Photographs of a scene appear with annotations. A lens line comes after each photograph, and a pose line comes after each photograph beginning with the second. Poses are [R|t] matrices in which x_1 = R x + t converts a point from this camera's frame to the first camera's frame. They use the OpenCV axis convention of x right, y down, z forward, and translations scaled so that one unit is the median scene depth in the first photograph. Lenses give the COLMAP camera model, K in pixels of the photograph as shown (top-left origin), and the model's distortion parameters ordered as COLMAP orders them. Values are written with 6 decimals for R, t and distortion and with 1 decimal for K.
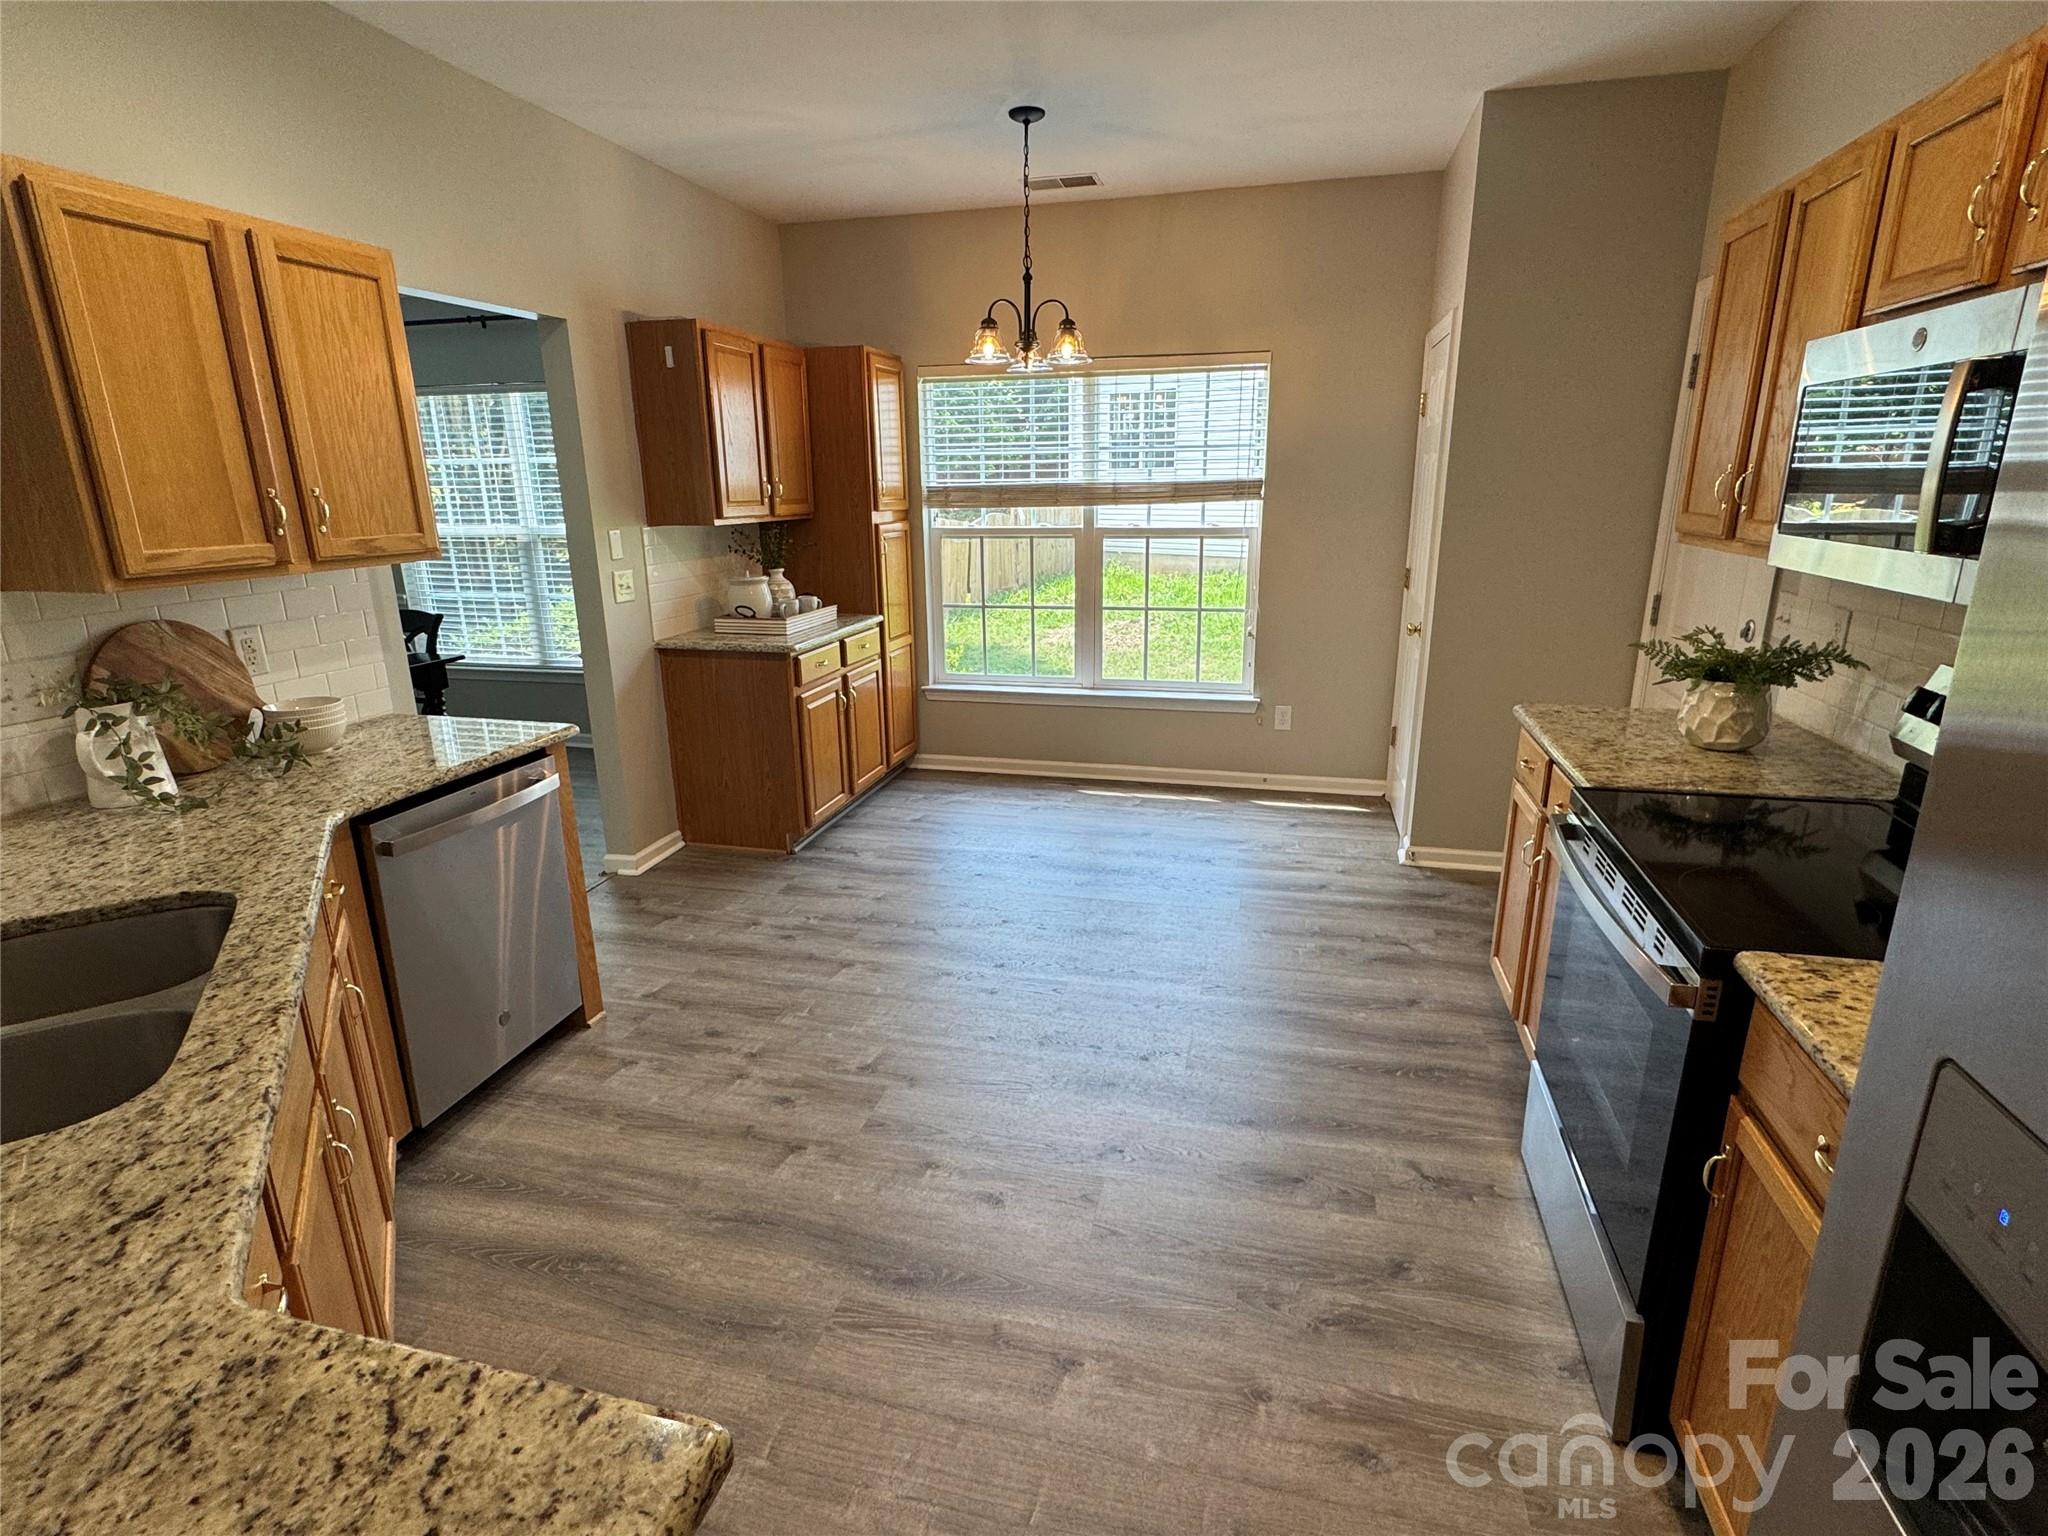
lens RADIAL K [[1004.8, 0, 1024.2], [0, 1004.8, 765.2], [0, 0, 1]] dist [-0.003031, -0.000328]
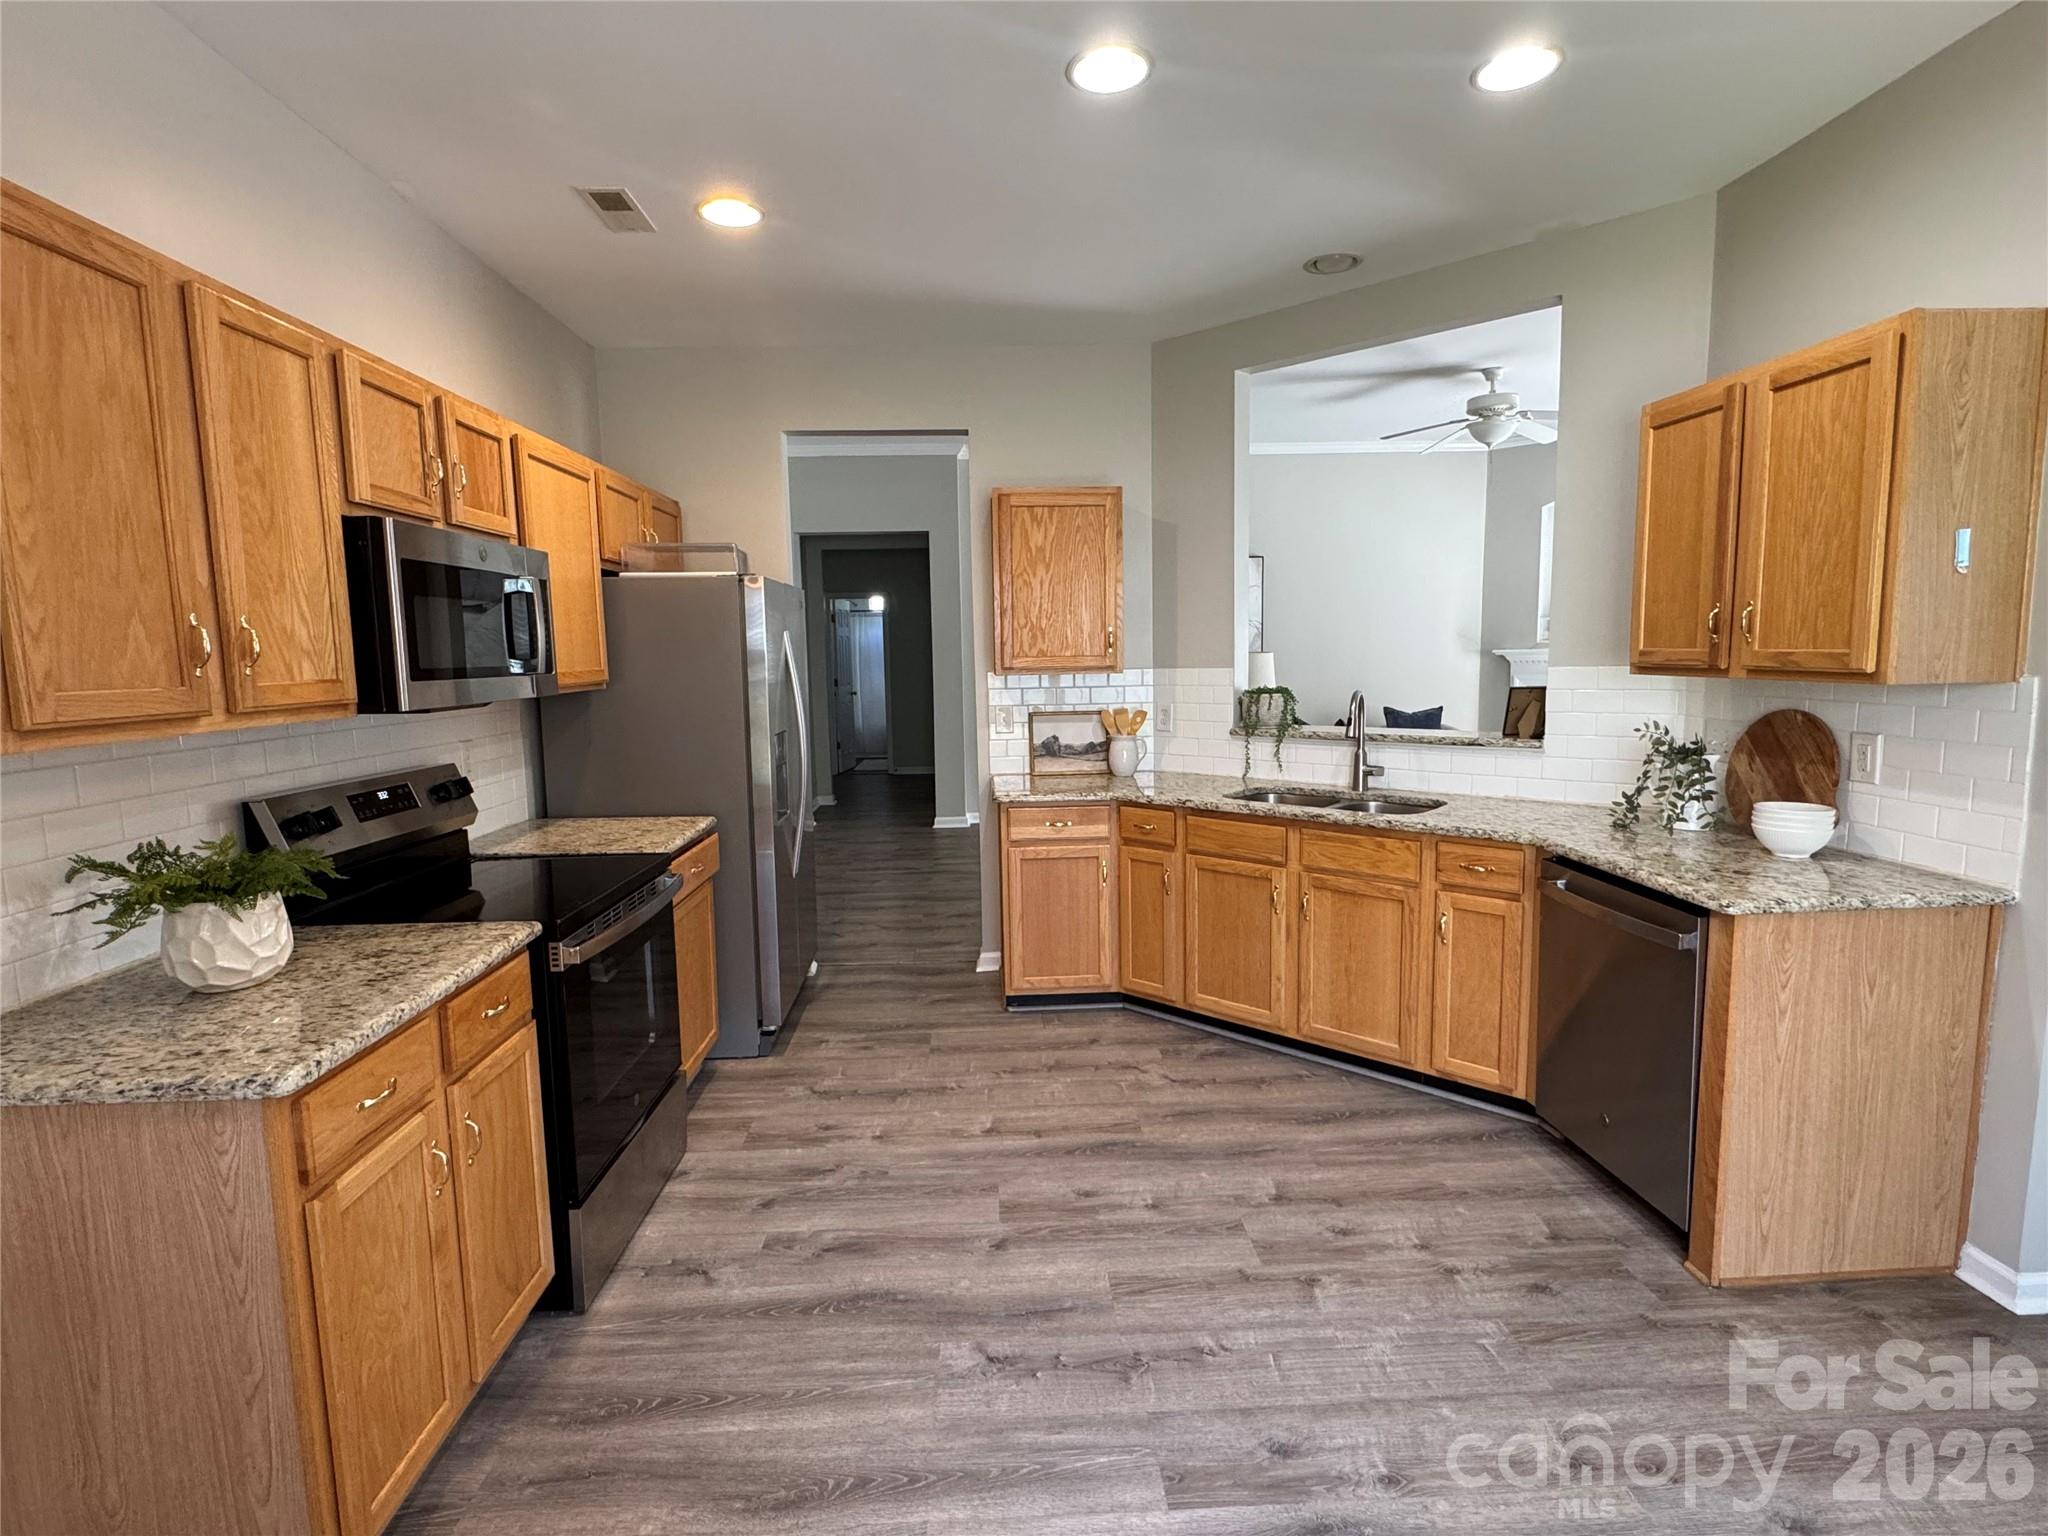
lens RADIAL K [[1004.8, 0, 1026.2], [0, 1004.8, 762.4], [0, 0, 1]] dist [-0.003031, -0.000328]
pose [[-0.956424, 0.069044, -0.283700, 0.333303], [-0.044694, 0.925570, 0.375929, -0.487729], [0.288540, 0.372227, -0.882152, 1.794000]]
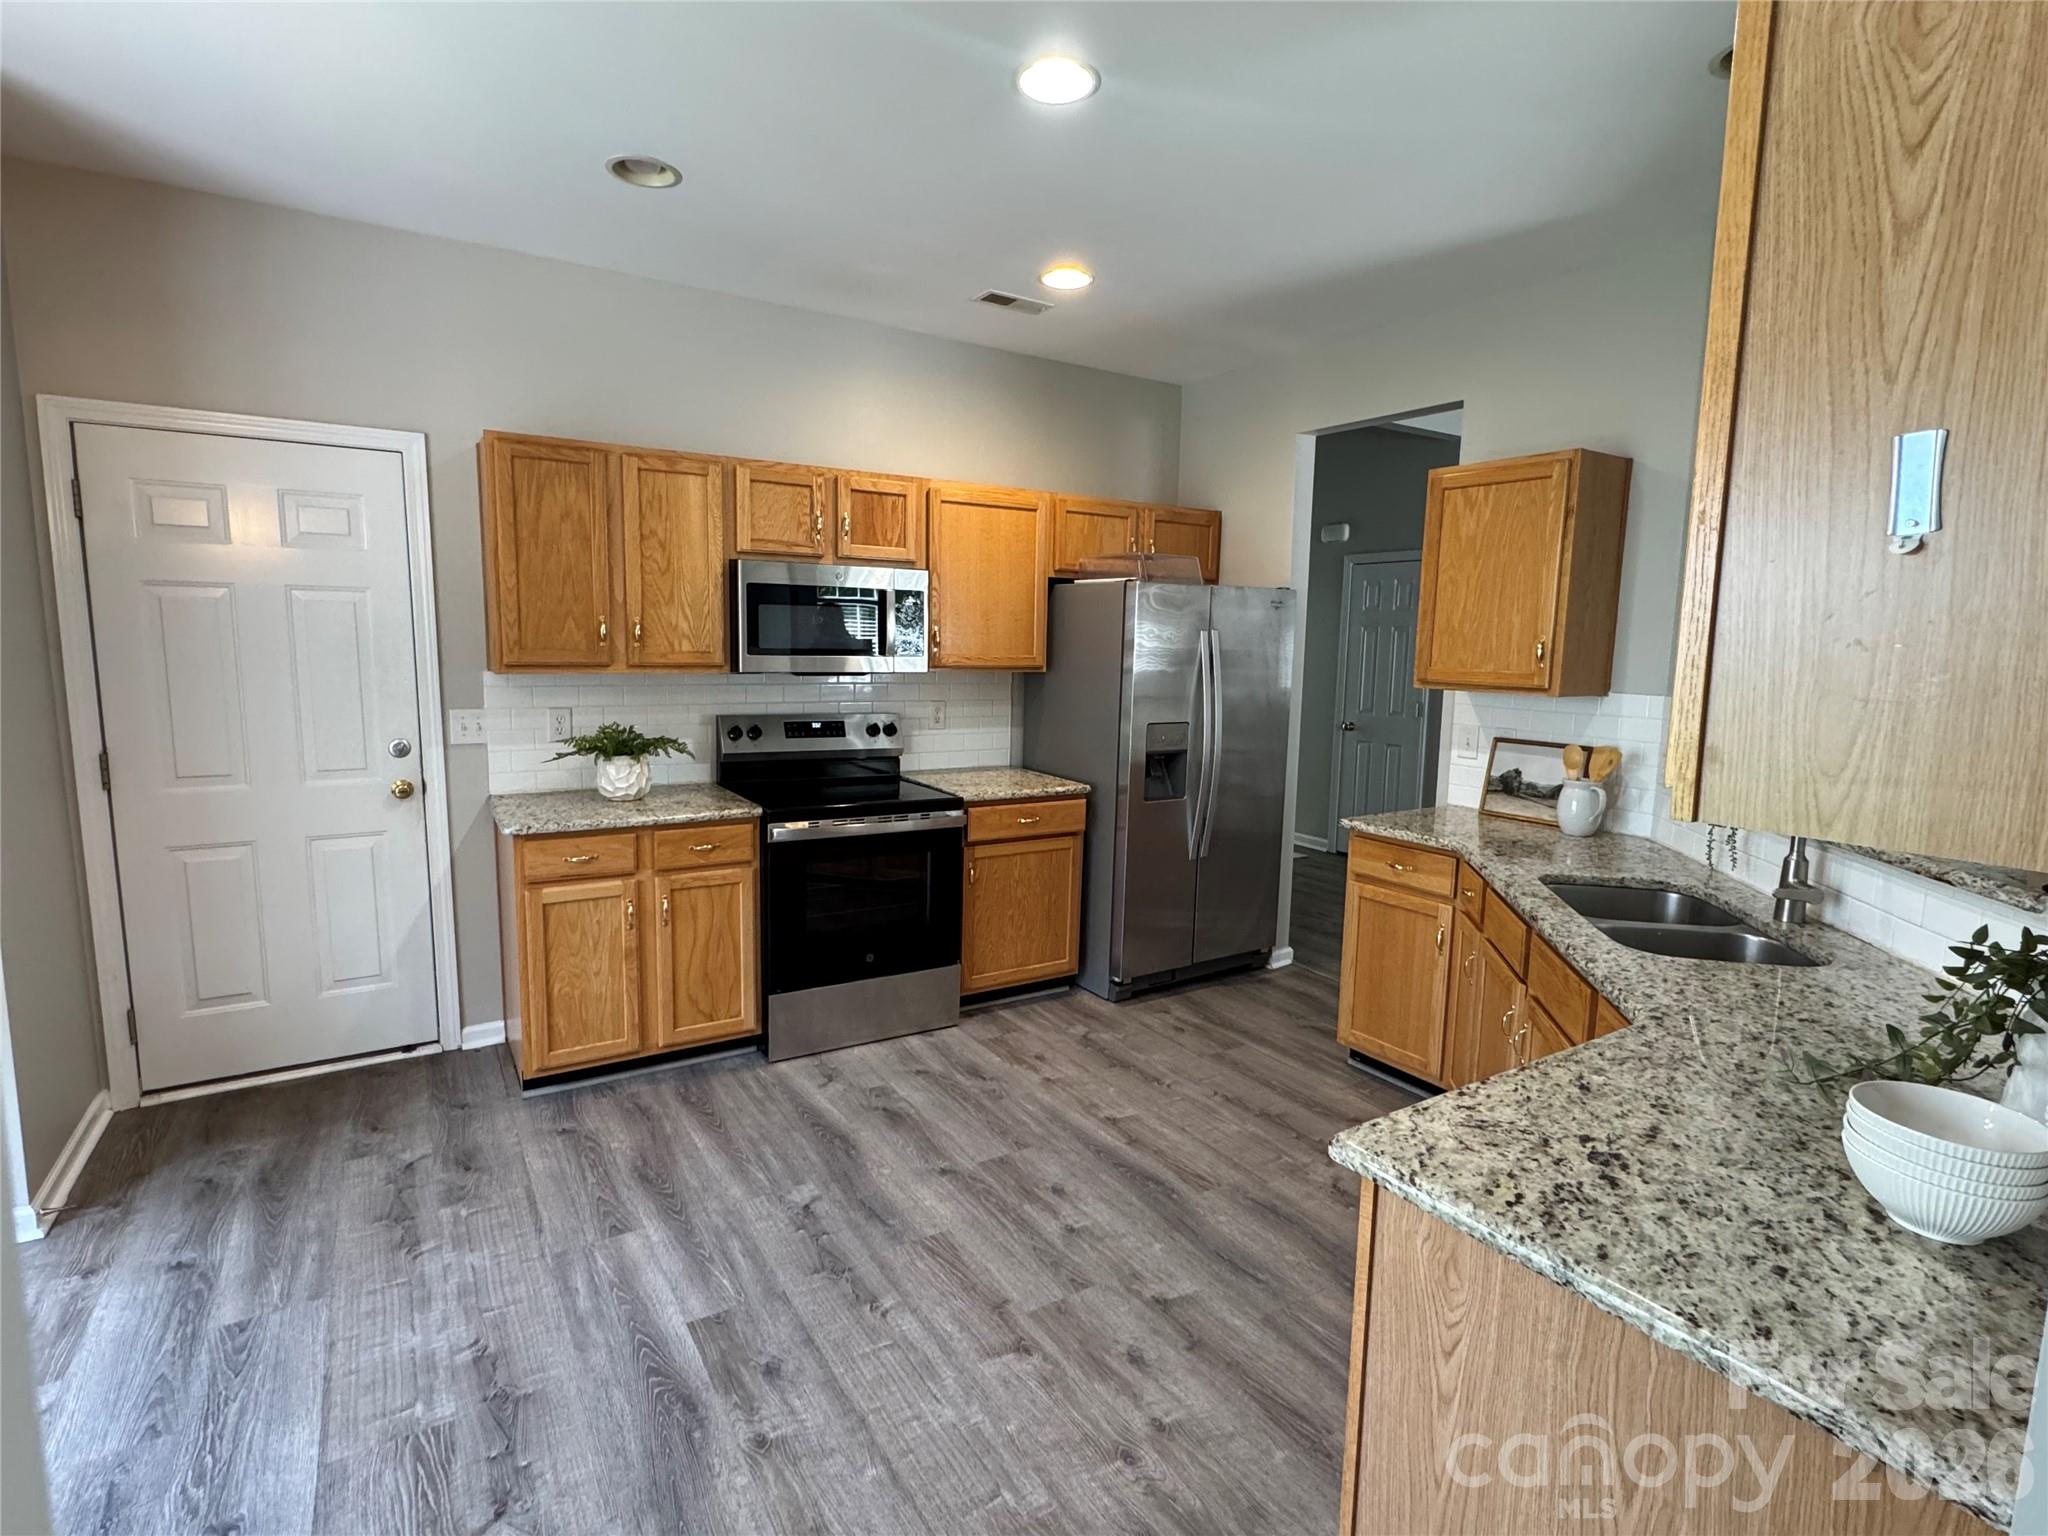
lens RADIAL K [[1004.8, 0, 1014.3], [0, 1004.8, 763.8], [0, 0, 1]] dist [-0.003031, -0.000328]
pose [[-0.725041, -0.083757, 0.683593, -0.768943], [0.182211, 0.933879, 0.307683, -0.433979], [-0.664164, 0.347641, -0.661839, 1.615184]]
